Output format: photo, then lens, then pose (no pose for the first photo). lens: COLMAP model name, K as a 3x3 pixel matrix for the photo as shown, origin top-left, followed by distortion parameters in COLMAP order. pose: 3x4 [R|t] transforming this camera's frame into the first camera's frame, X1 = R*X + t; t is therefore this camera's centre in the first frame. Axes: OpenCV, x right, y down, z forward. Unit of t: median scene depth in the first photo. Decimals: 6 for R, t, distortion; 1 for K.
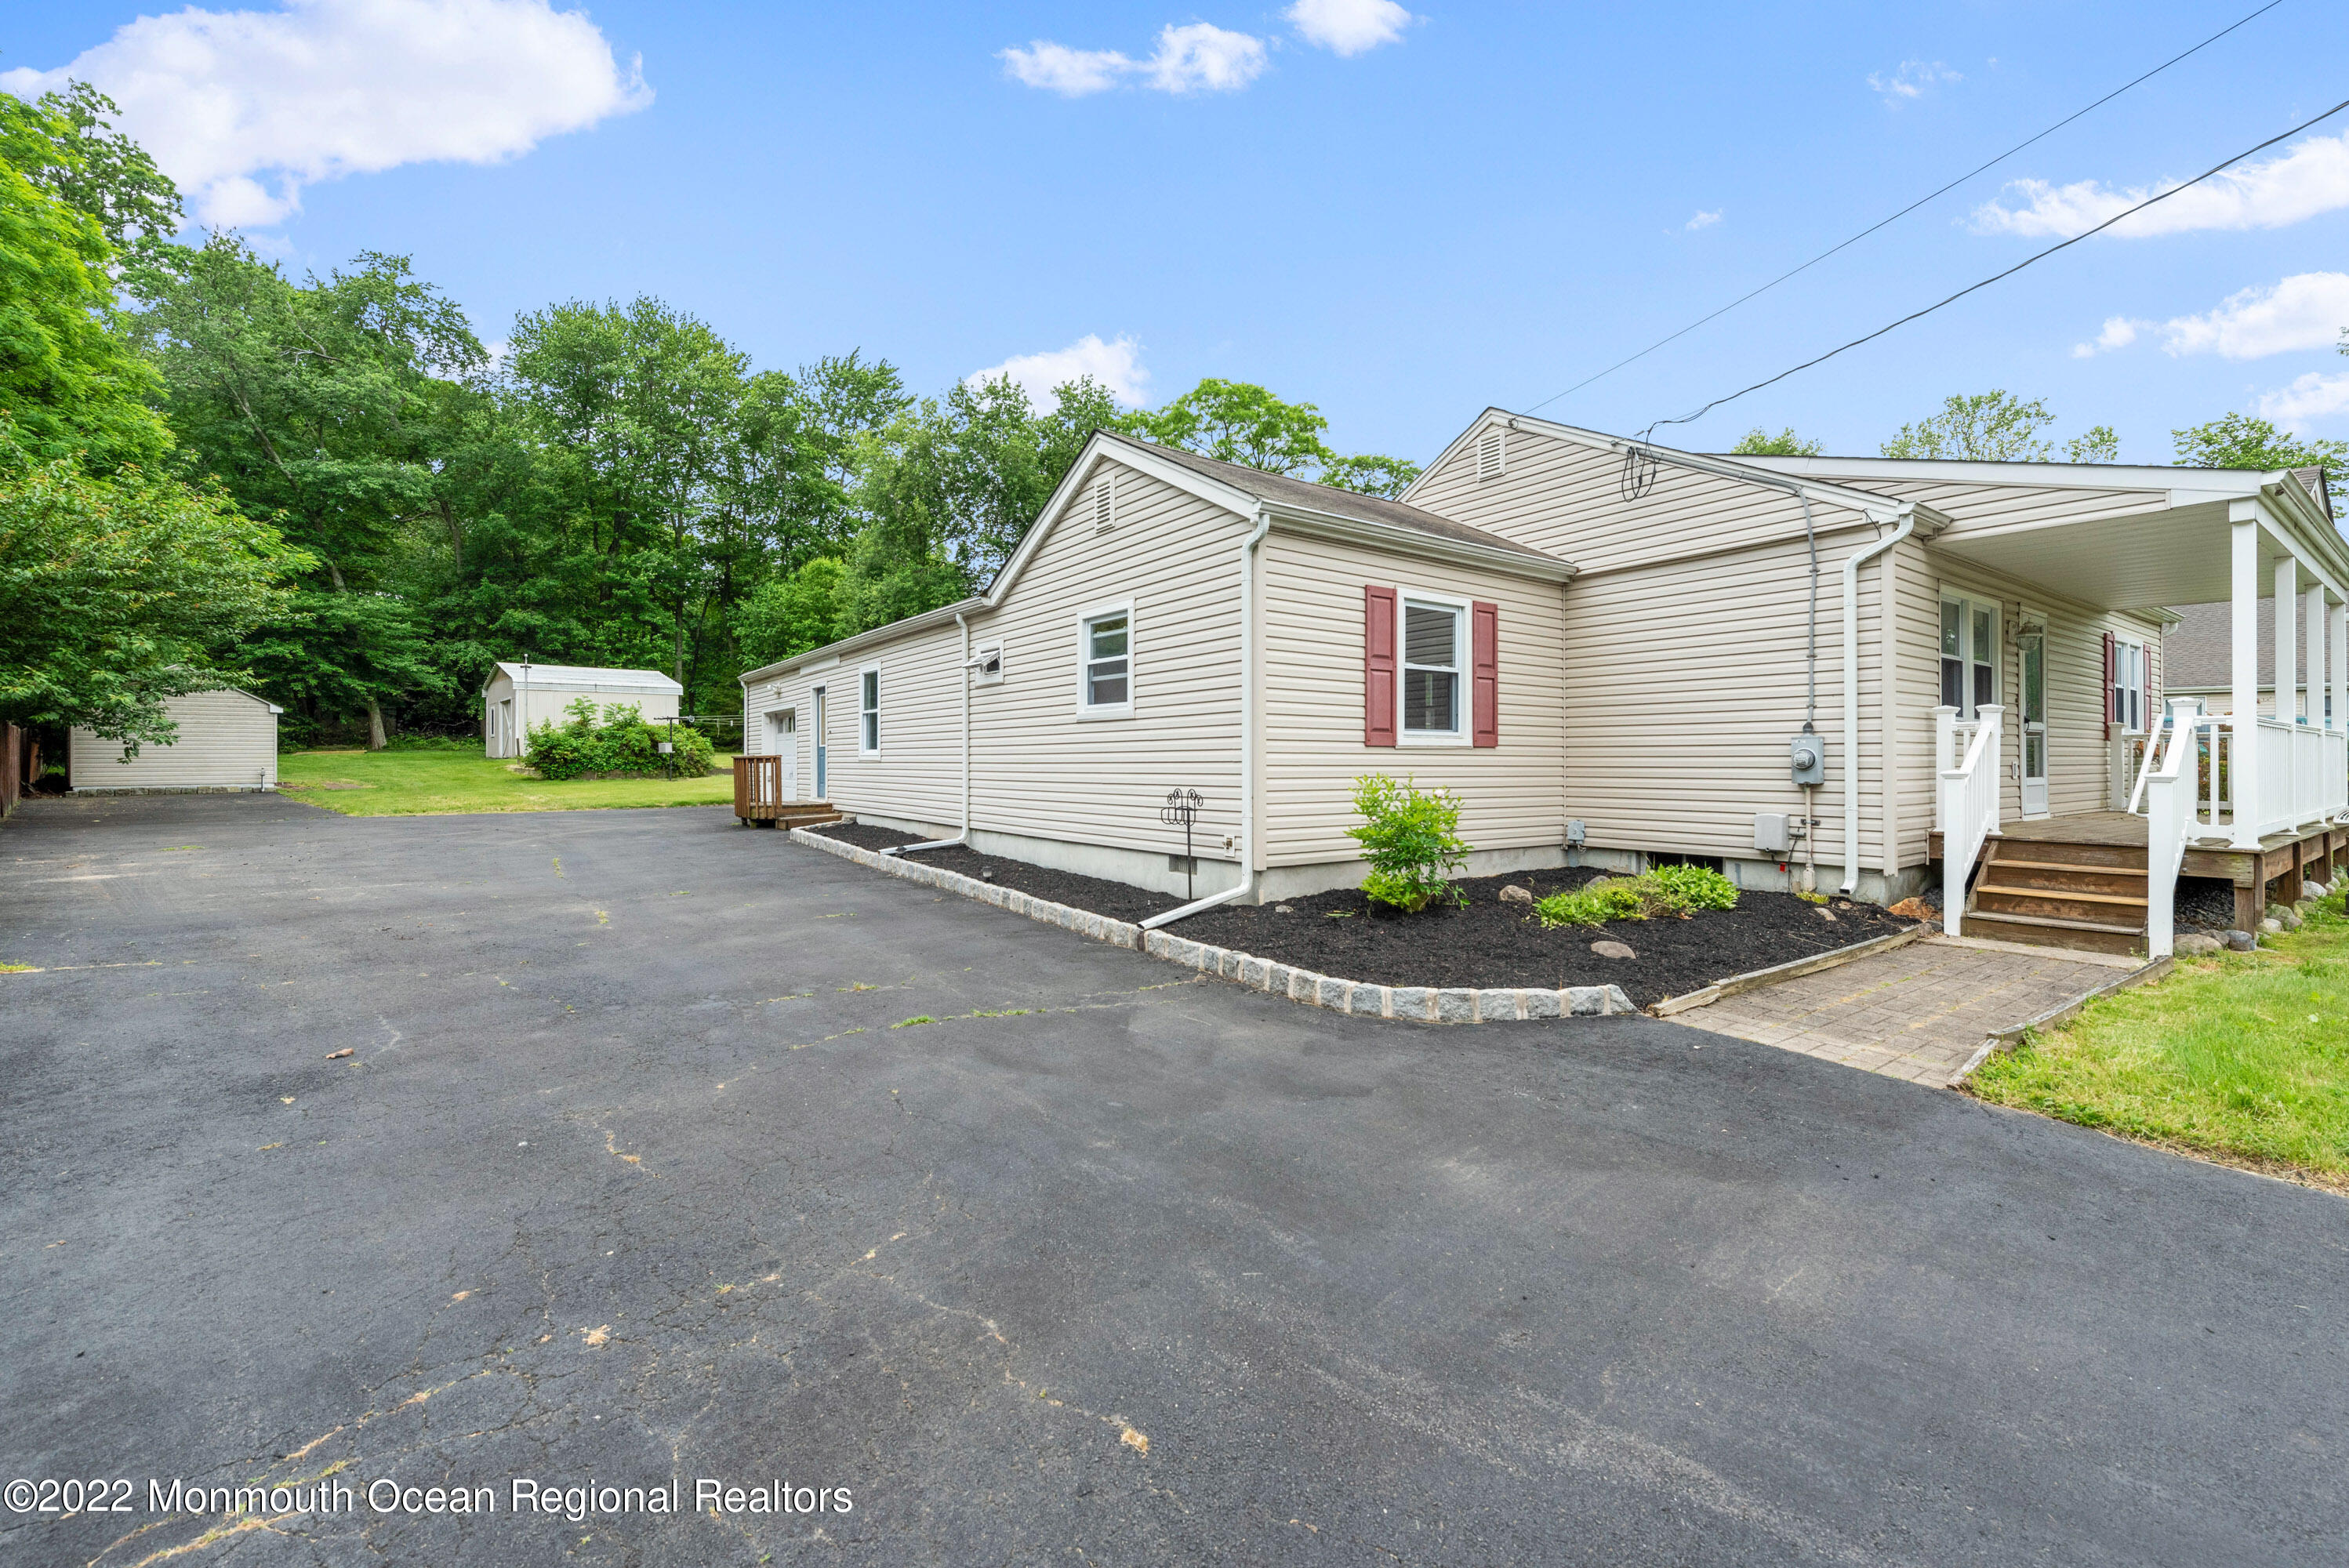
lens RADIAL K [[924.4, 0, 1174.5], [0, 924.4, 735.2], [0, 0, 1]] dist [0.012977, -0.002167]
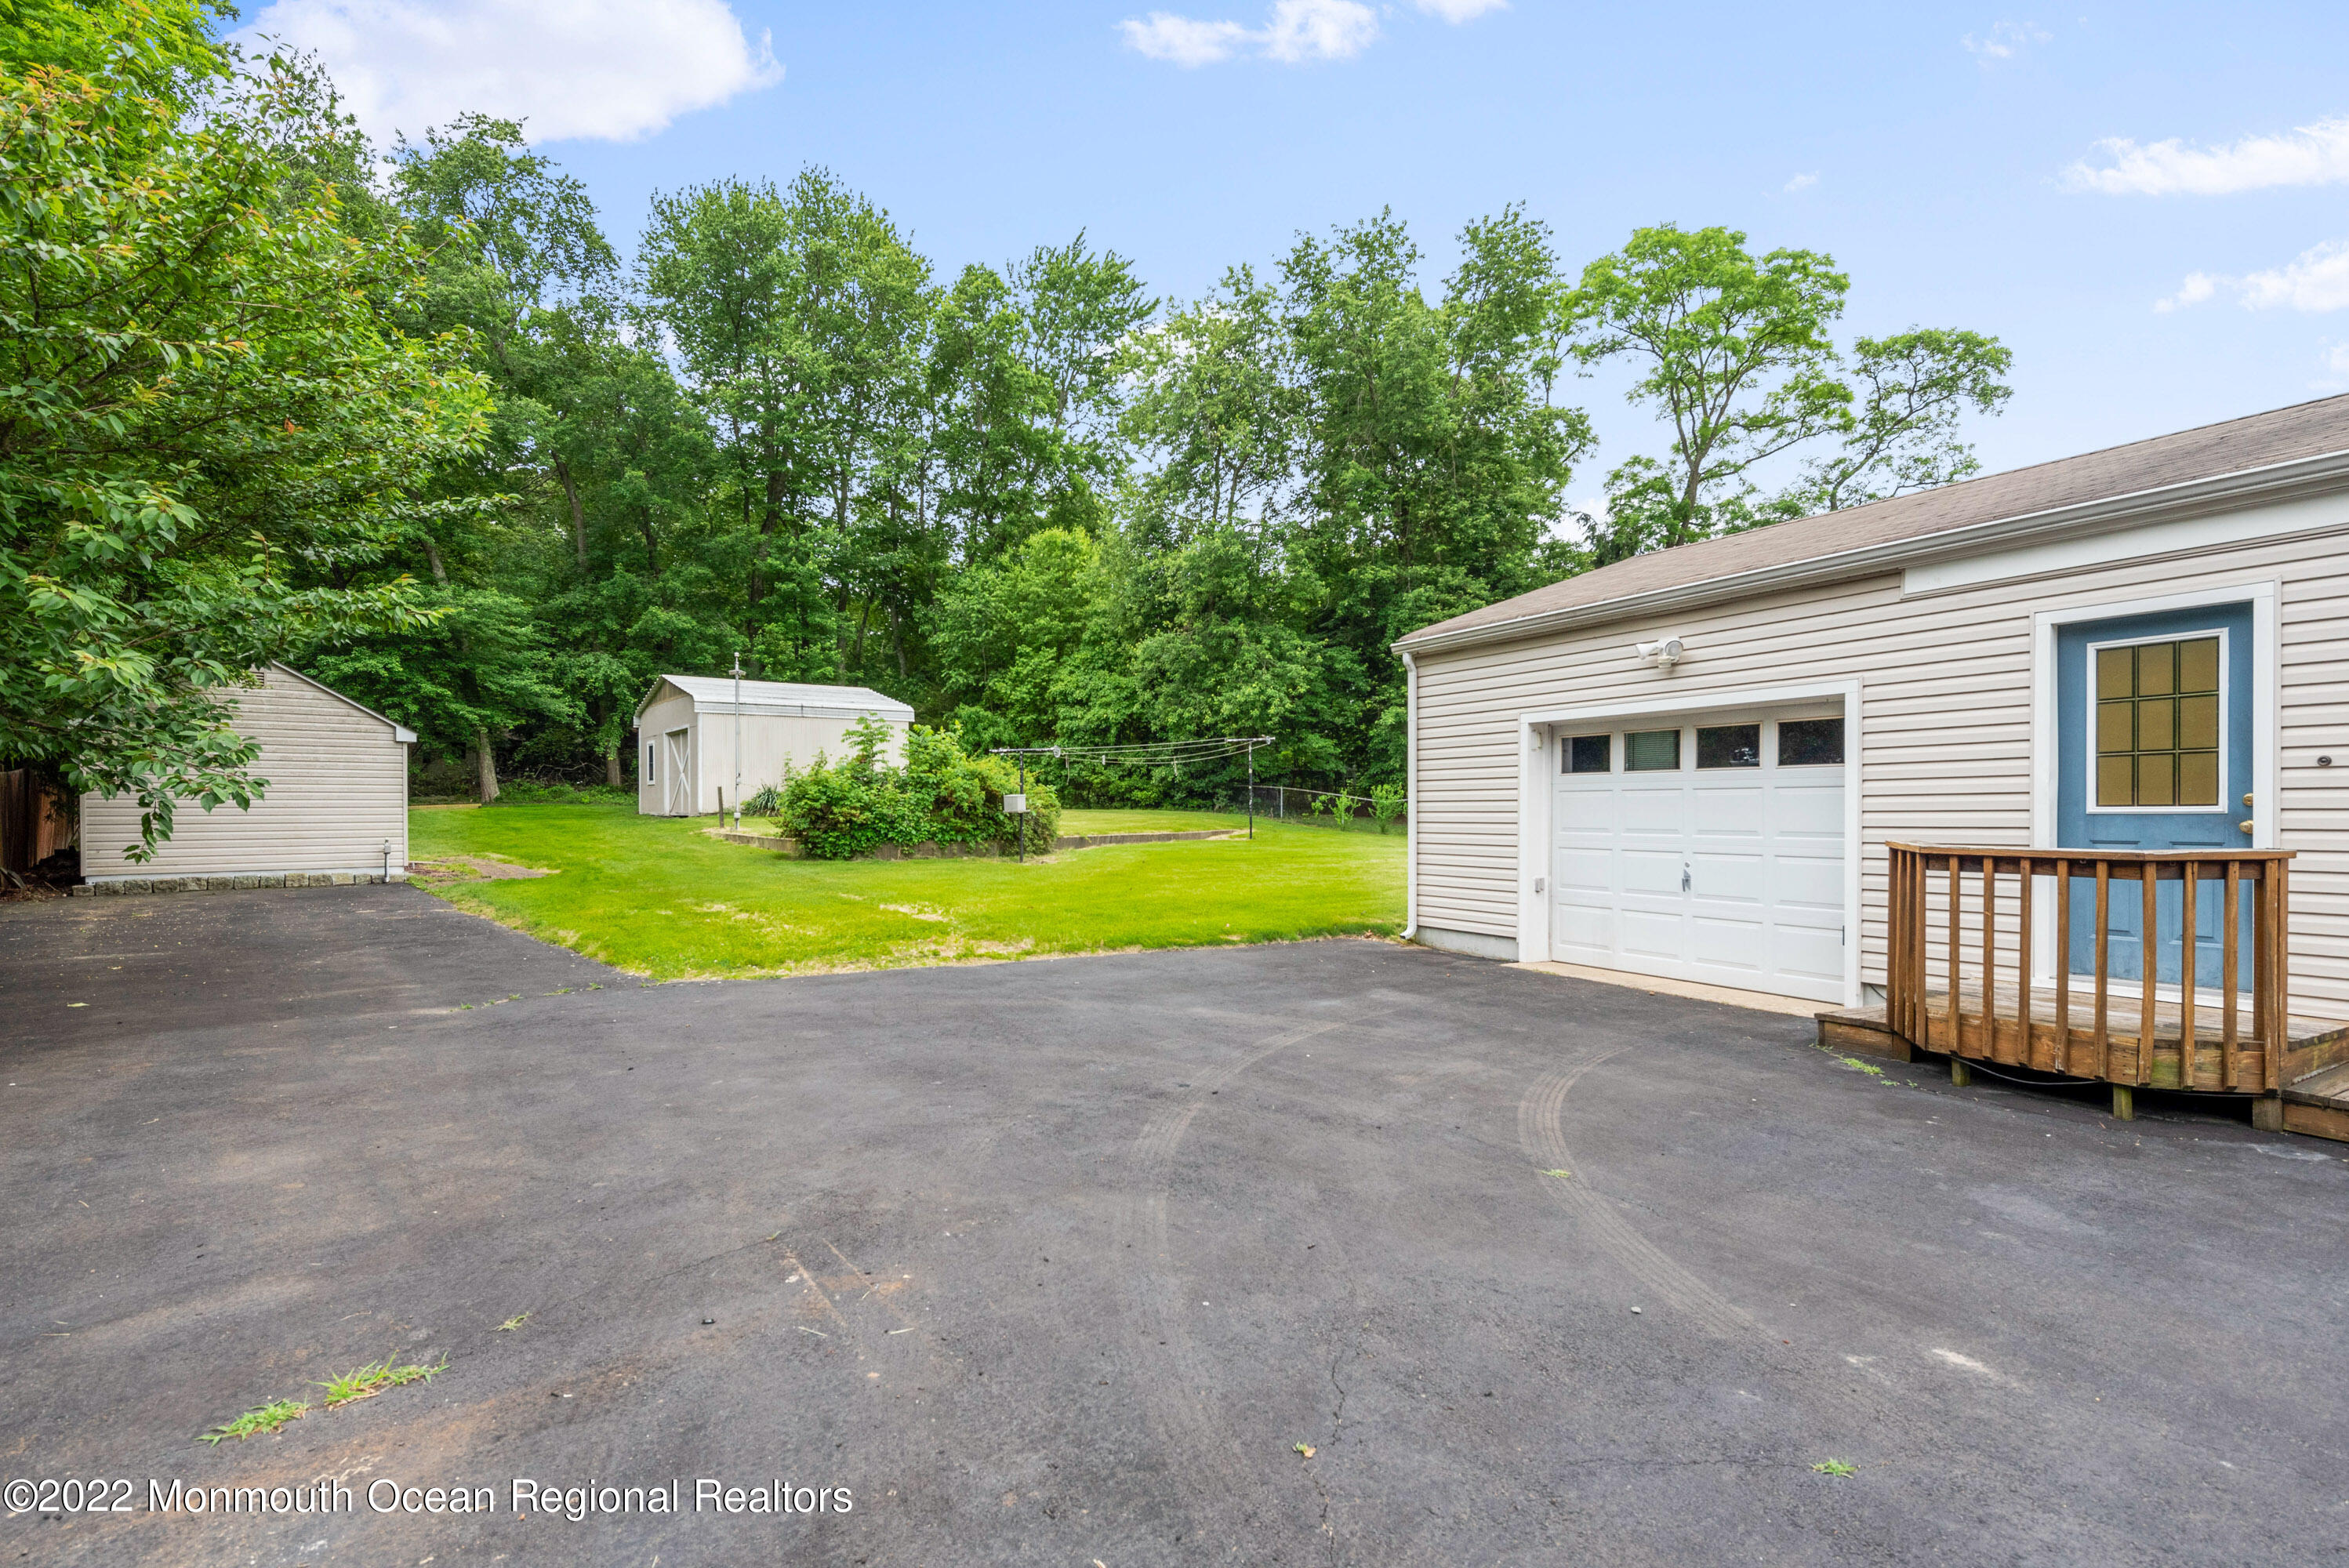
lens RADIAL K [[1115.3, 0, 1159.3], [0, 1115.3, 803.0], [0, 0, 1]] dist [0.010846, -0.003651]
pose [[0.991081, 0.002804, -0.133228, -0.214397], [-0.000592, 0.999861, 0.016646, 0.000907], [0.133257, -0.016418, 0.990946, 0.199301]]
